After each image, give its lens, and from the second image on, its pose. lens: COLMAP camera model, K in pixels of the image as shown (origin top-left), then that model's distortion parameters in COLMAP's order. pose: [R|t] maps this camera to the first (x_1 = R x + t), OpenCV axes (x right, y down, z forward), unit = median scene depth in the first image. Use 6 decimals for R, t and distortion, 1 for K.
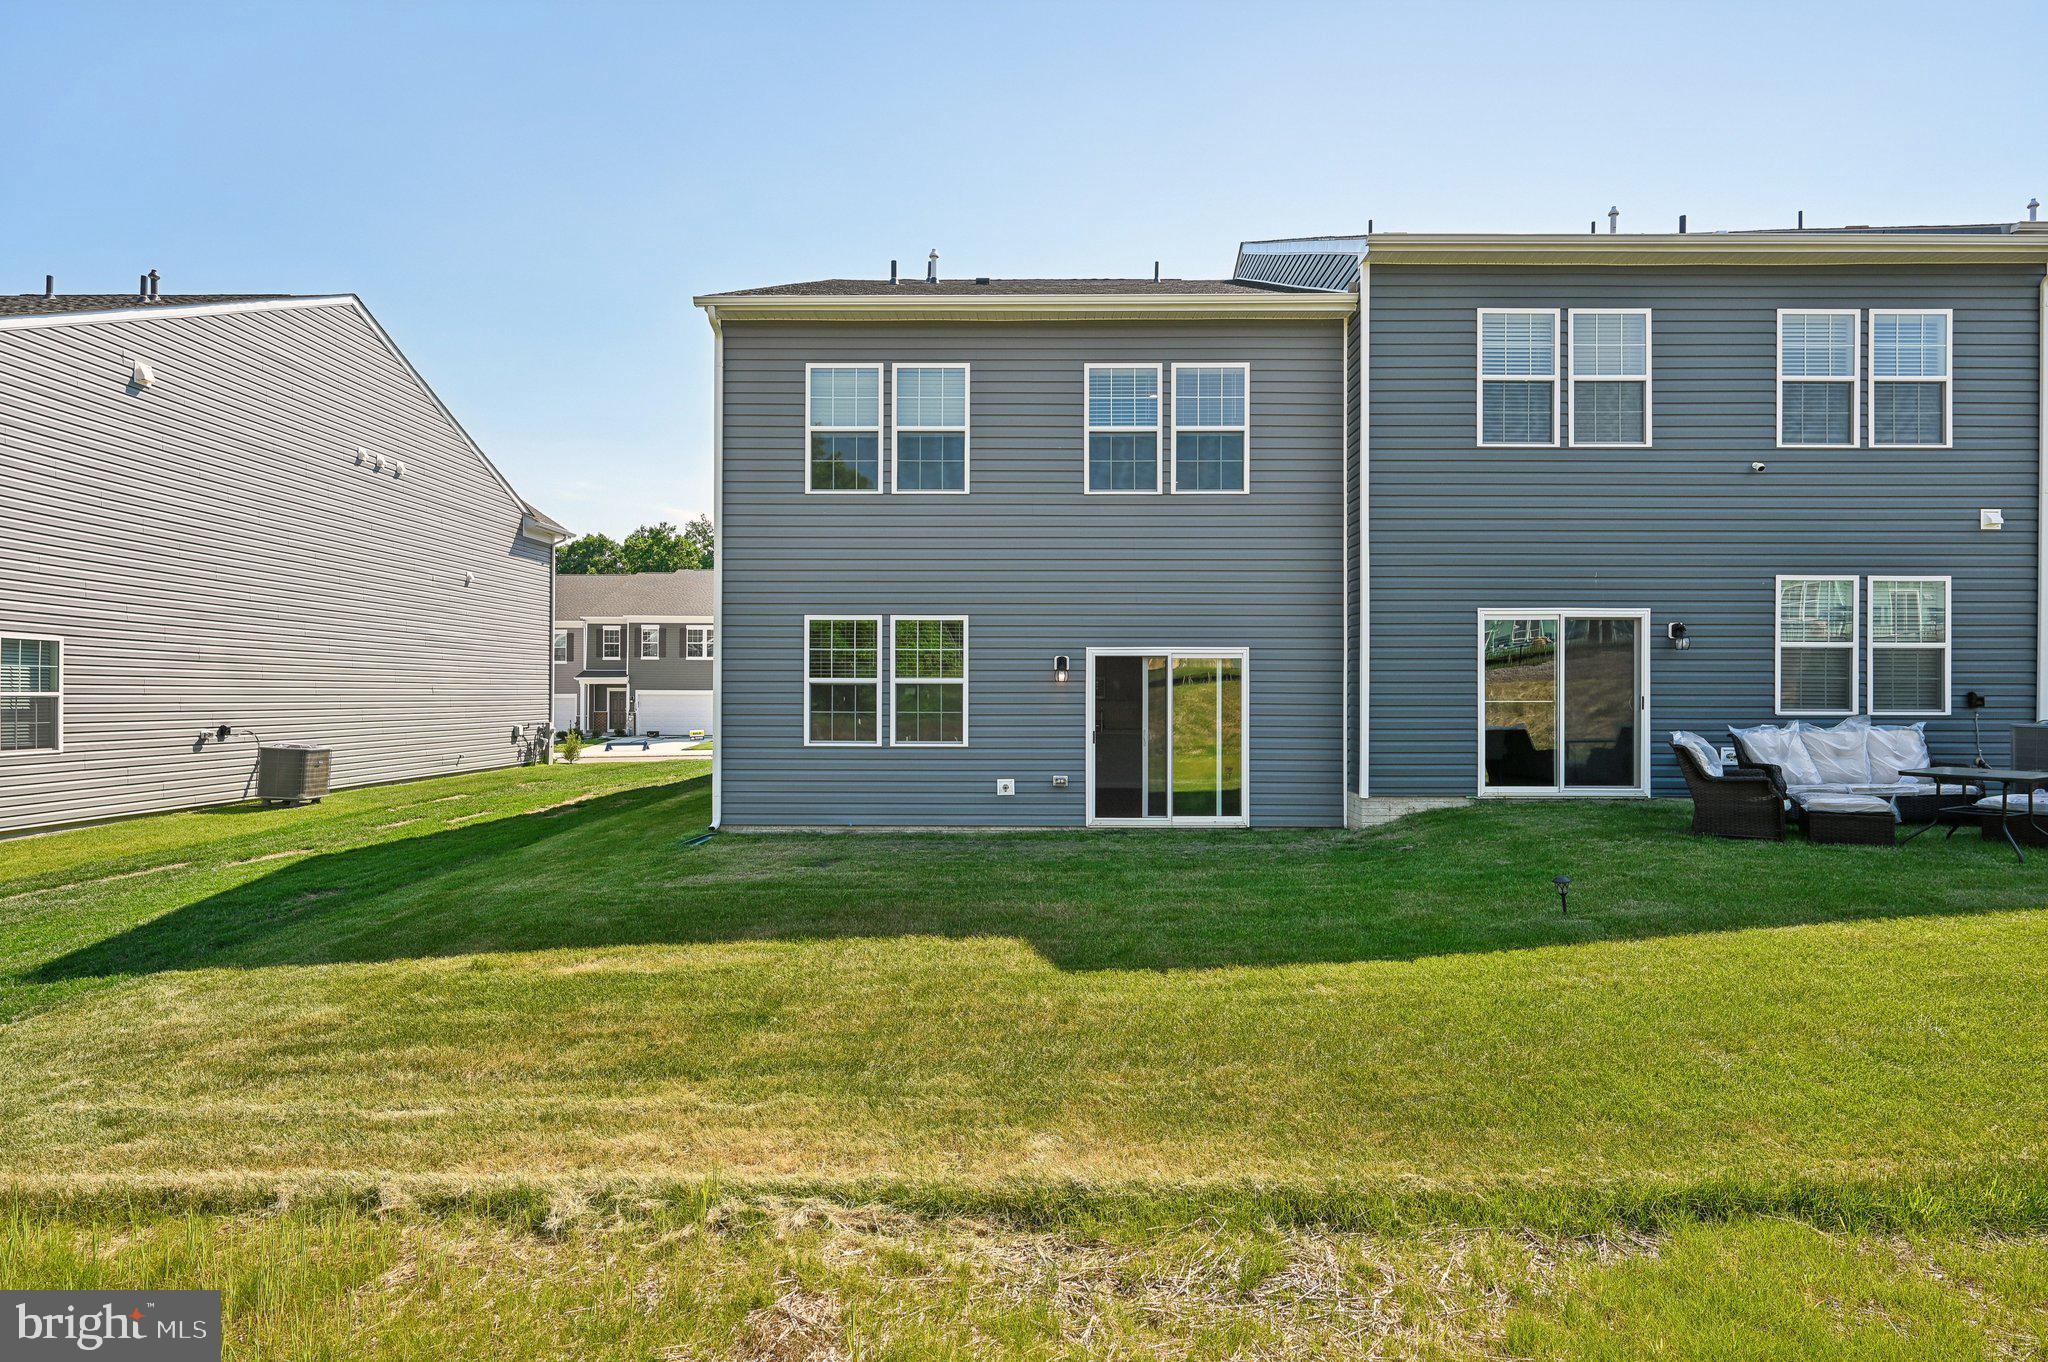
lens RADIAL K [[1105.4, 0, 1044.0], [0, 1105.4, 688.3], [0, 0, 1]] dist [-0.005281, -0.000584]
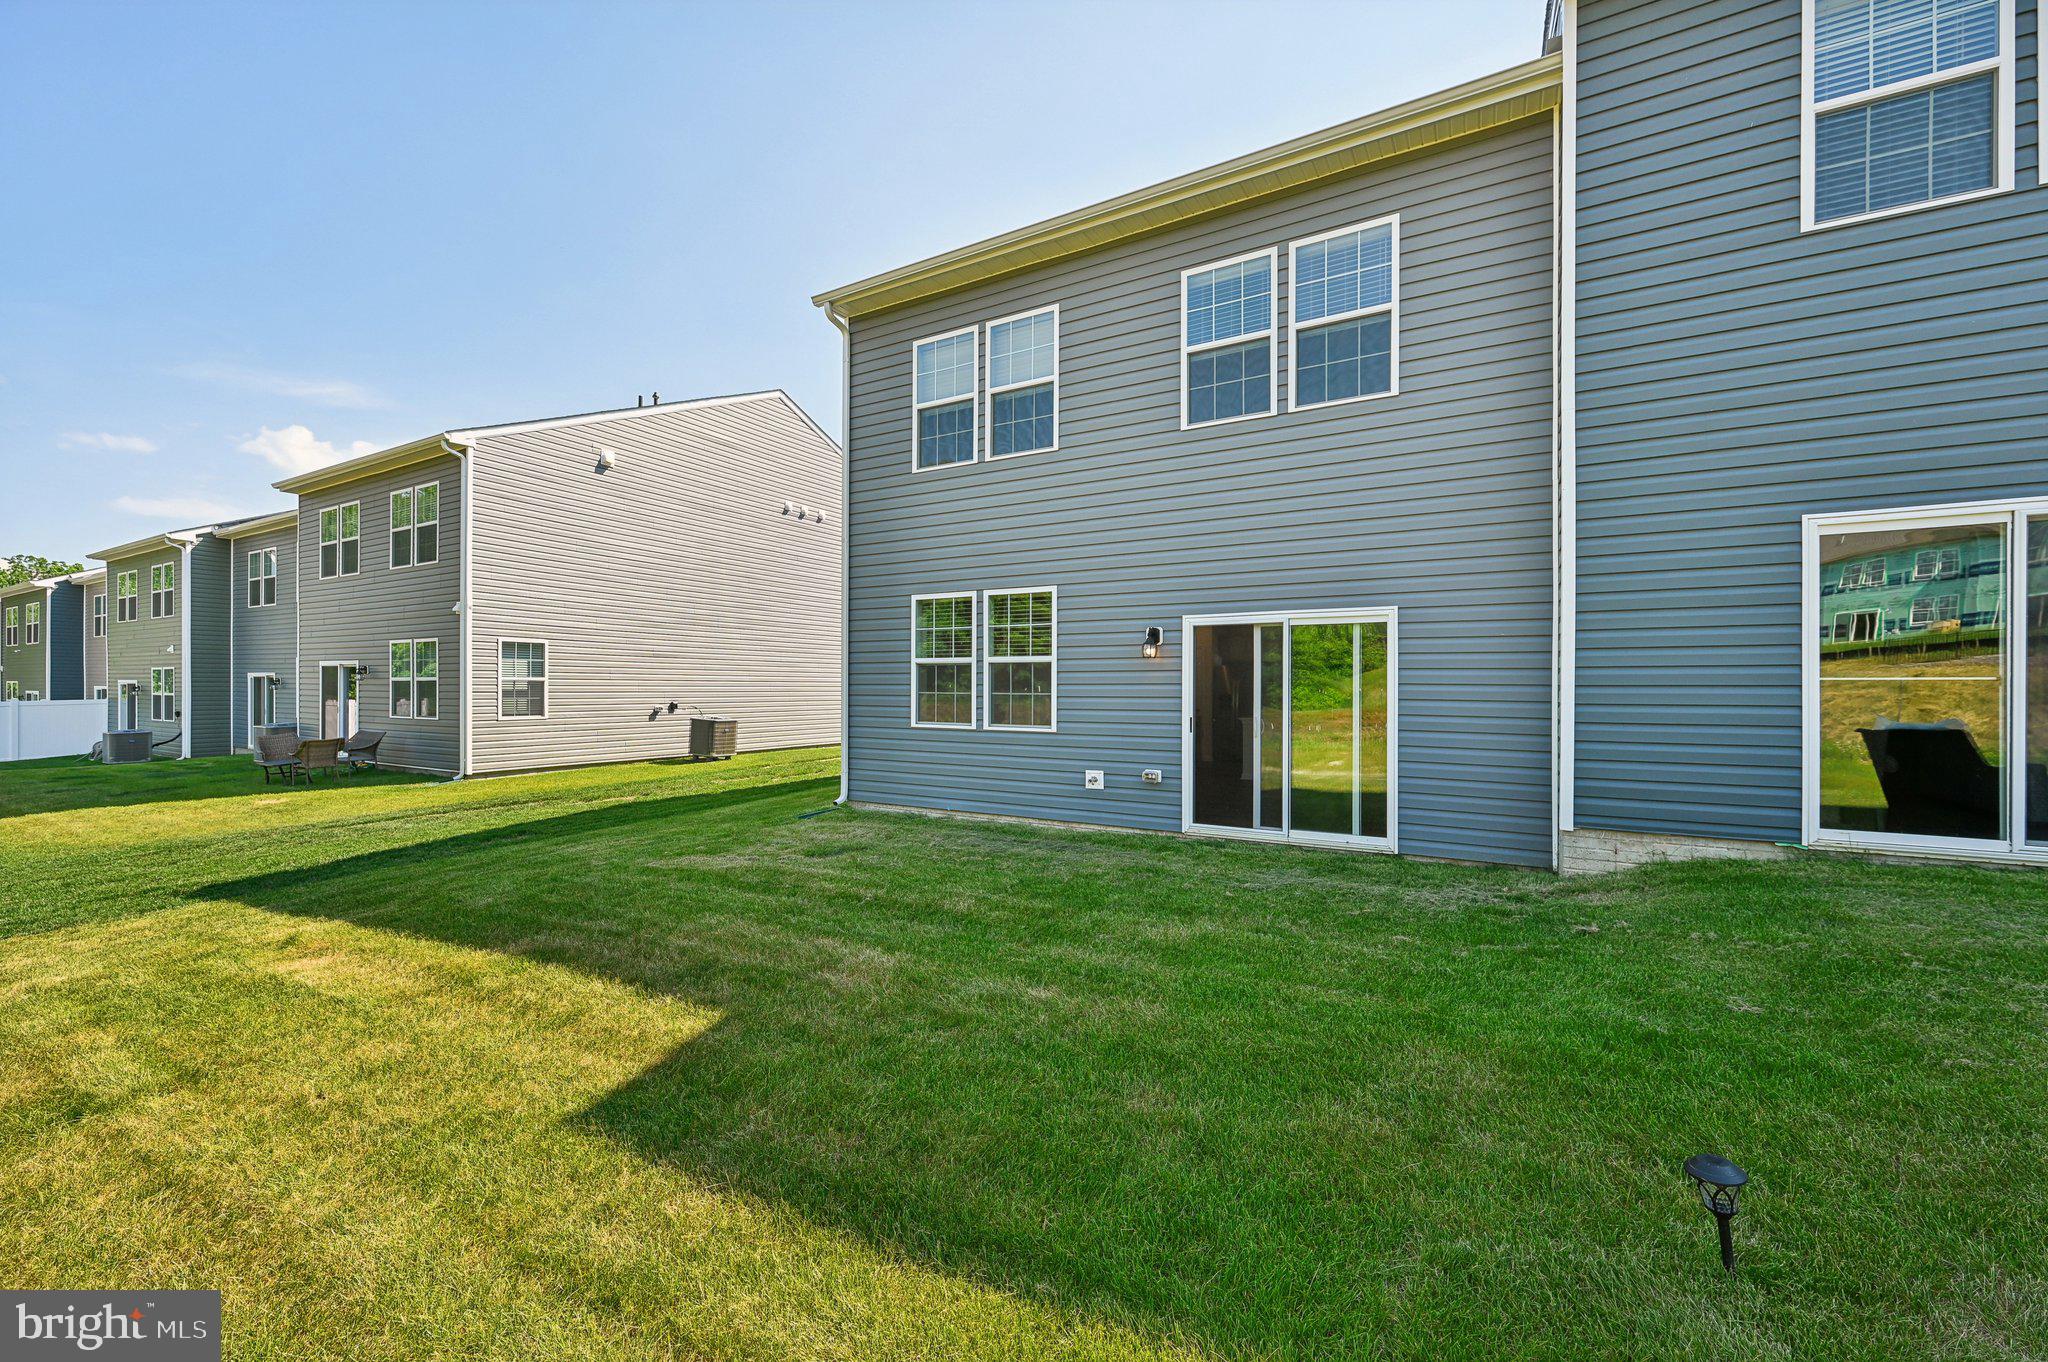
lens RADIAL K [[829.9, 0, 1029.6], [0, 829.9, 685.7], [0, 0, 1]] dist [-0.001732, -0.000091]
pose [[0.862568, 0.000374, -0.505941, 0.252752], [0.001014, 0.999996, 0.002468, 0.013320], [0.505941, -0.002641, 0.862564, 0.408285]]
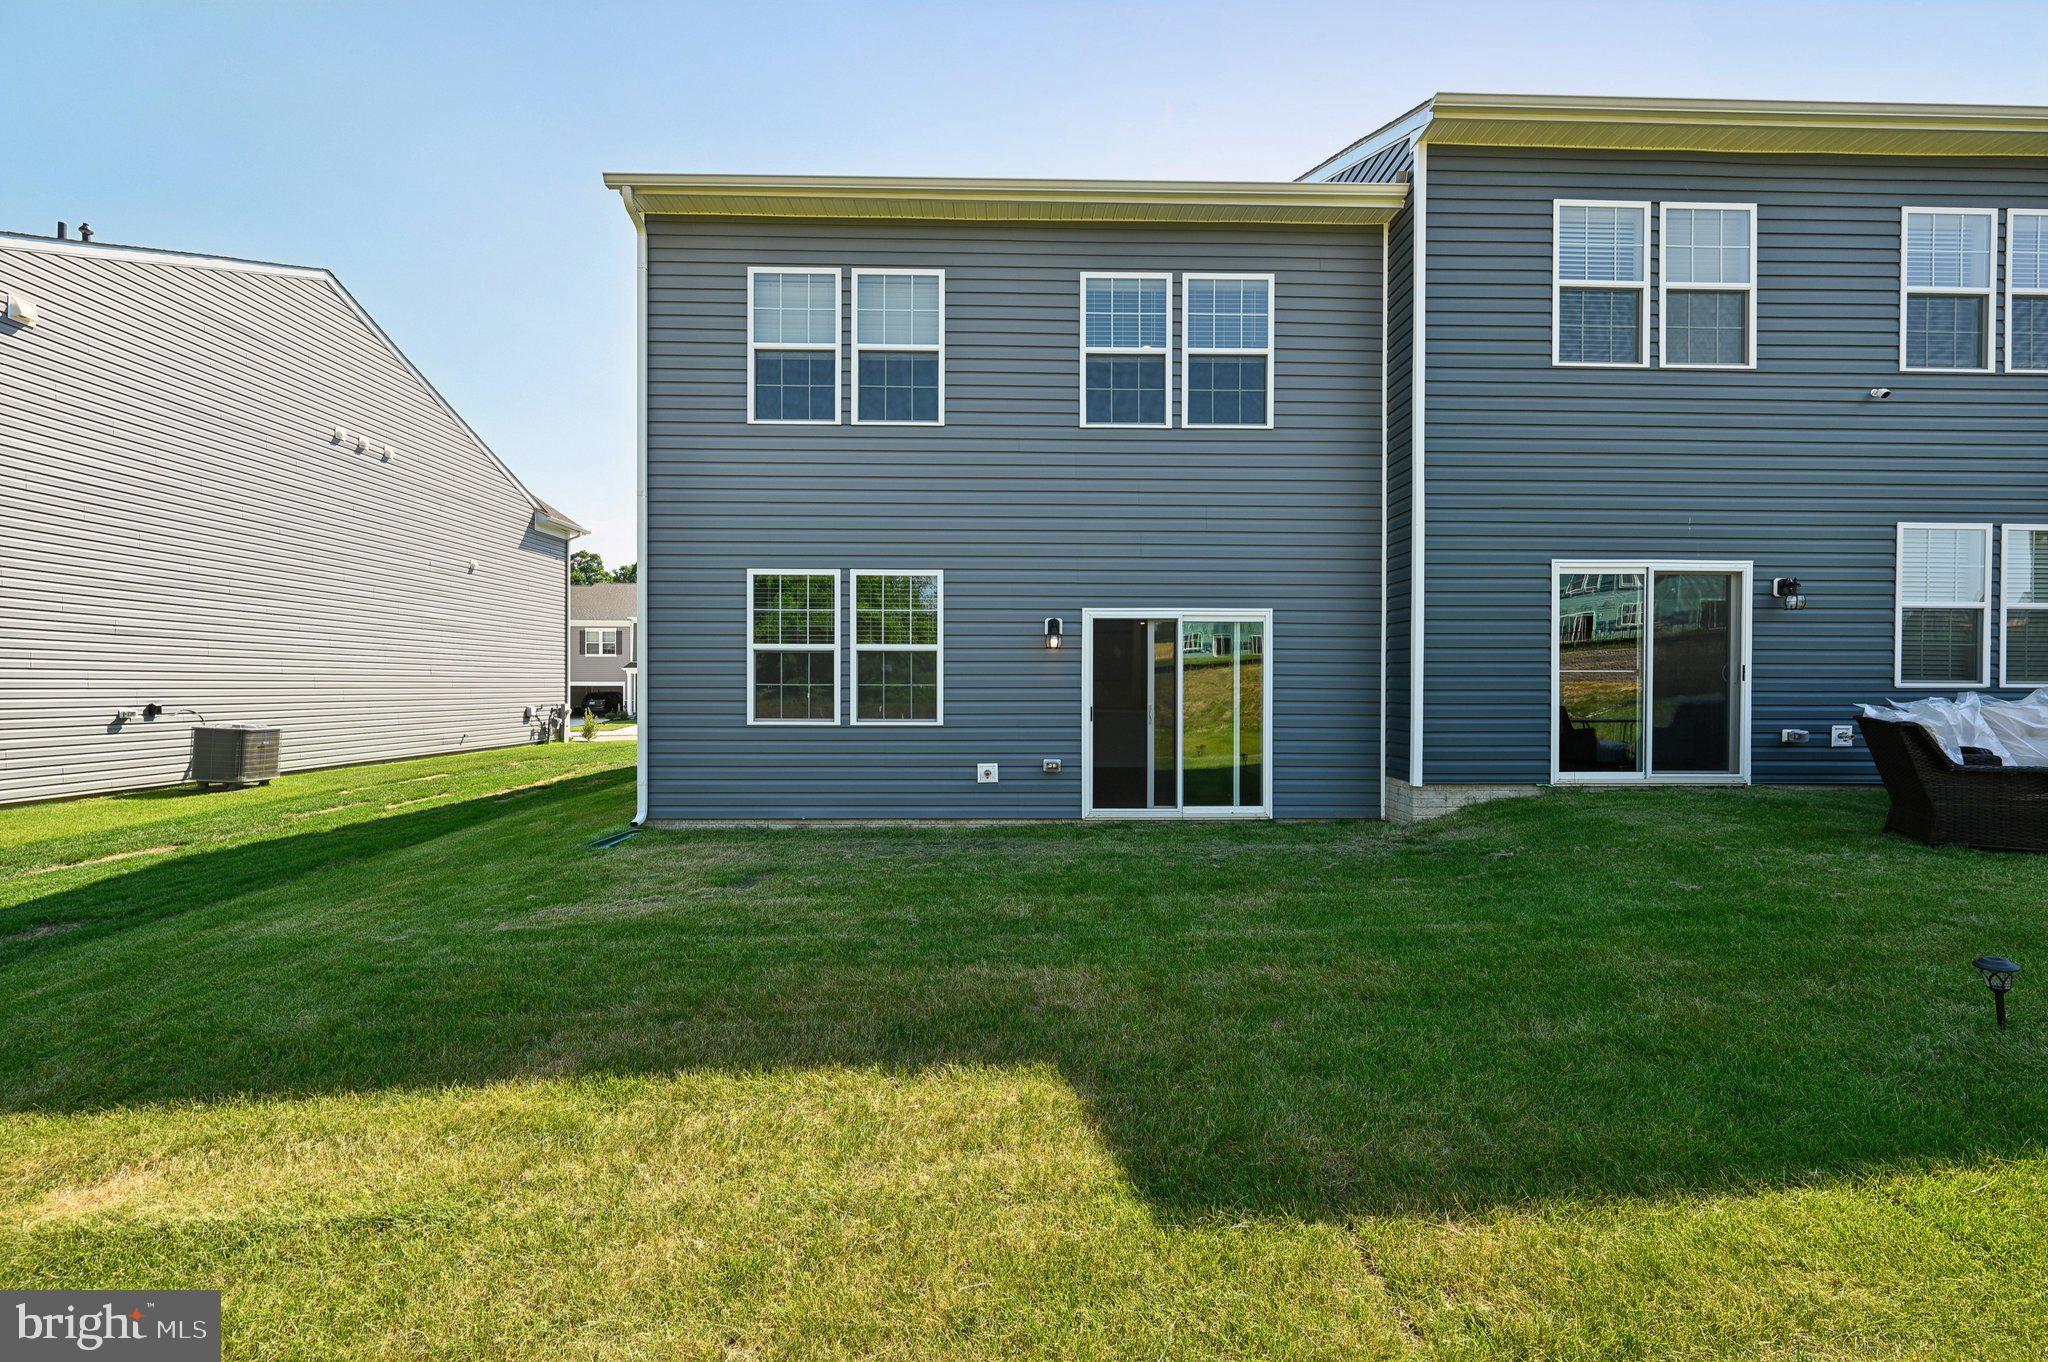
lens RADIAL K [[824.7, 0, 1034.9], [0, 824.7, 693.6], [0, 0, 1]] dist [-0.002415, 0.000169]
pose [[0.999633, -0.000002, 0.027084, -0.015457], [-0.000369, 0.999906, 0.013706, 0.019604], [-0.027081, -0.013711, 0.999539, 0.367013]]
